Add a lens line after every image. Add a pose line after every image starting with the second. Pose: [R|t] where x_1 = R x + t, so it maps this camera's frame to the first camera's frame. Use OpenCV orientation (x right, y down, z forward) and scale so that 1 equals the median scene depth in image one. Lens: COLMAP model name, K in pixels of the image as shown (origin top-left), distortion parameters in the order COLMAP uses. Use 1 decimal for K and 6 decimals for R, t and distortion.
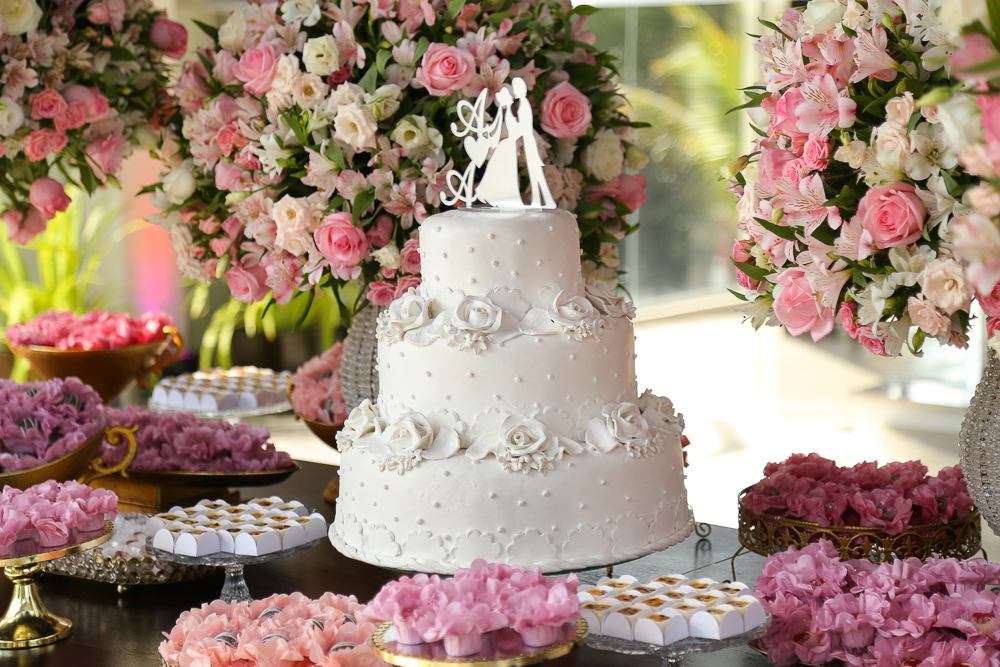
lens RADIAL K [[2319.2, 0, 499.7], [0, 2319.2, 334.8], [0, 0, 1]] dist [0.569357, 0.000000]
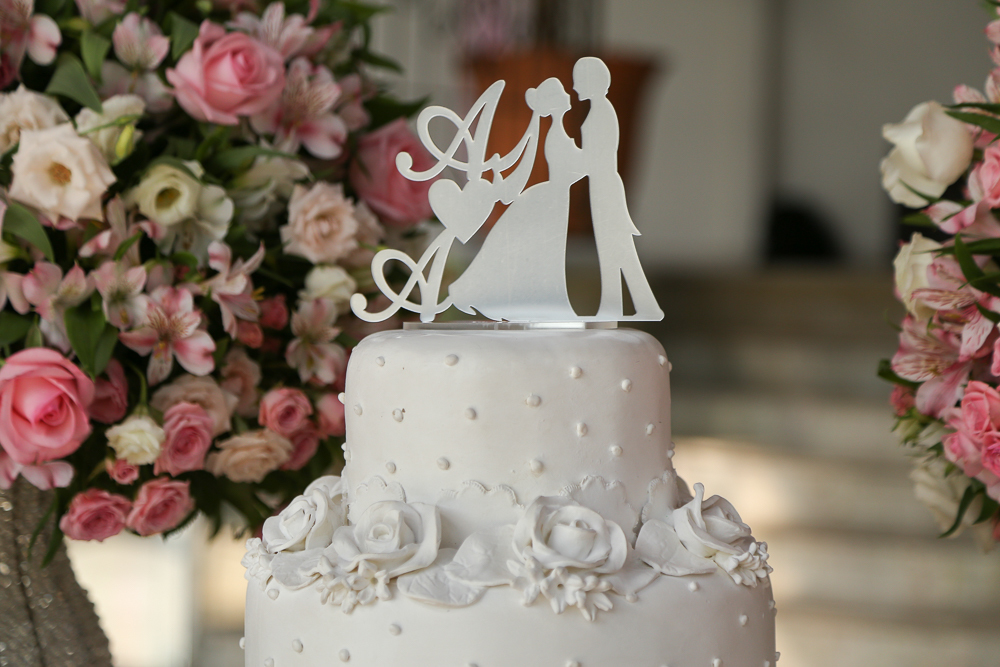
lens RADIAL K [[2527.7, 0, 500.4], [0, 2527.7, 332.3], [0, 0, 1]] dist [0.211452, 0.000000]
pose [[0.859590, 0.024388, 0.510403, -0.272785], [0.036849, 0.993301, -0.109521, 0.005839], [-0.509655, 0.112951, 0.852933, 0.538282]]
